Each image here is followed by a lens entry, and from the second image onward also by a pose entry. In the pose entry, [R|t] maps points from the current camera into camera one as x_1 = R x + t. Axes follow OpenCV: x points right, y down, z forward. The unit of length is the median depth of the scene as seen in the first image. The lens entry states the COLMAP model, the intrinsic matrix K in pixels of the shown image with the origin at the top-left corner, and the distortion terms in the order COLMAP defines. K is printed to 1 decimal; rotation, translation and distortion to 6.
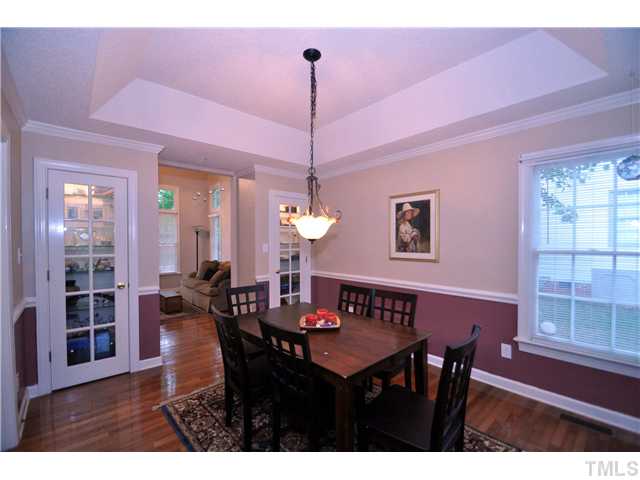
lens RADIAL K [[282.6, 0, 320.8], [0, 282.6, 243.0], [0, 0, 1]] dist [0.005444, 0.000157]
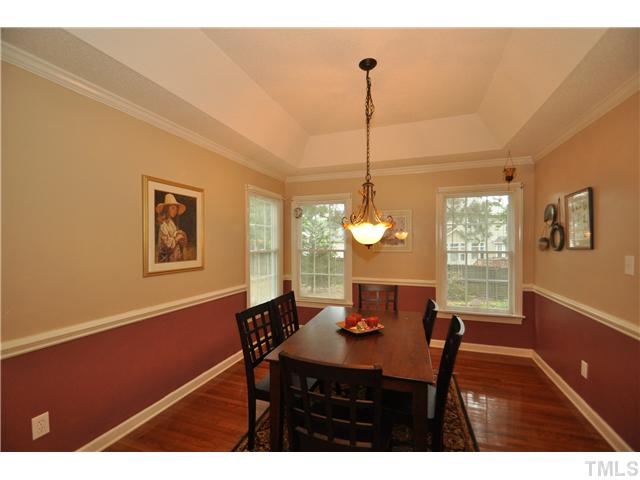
lens RADIAL K [[282.6, 0, 320.7], [0, 282.6, 240.6], [0, 0, 1]] dist [0.005444, 0.000157]
pose [[-0.482591, 0.008738, 0.875802, -0.524592], [0.009854, 0.999941, -0.004547, -0.014923], [-0.875790, 0.006436, -0.482649, 1.028517]]
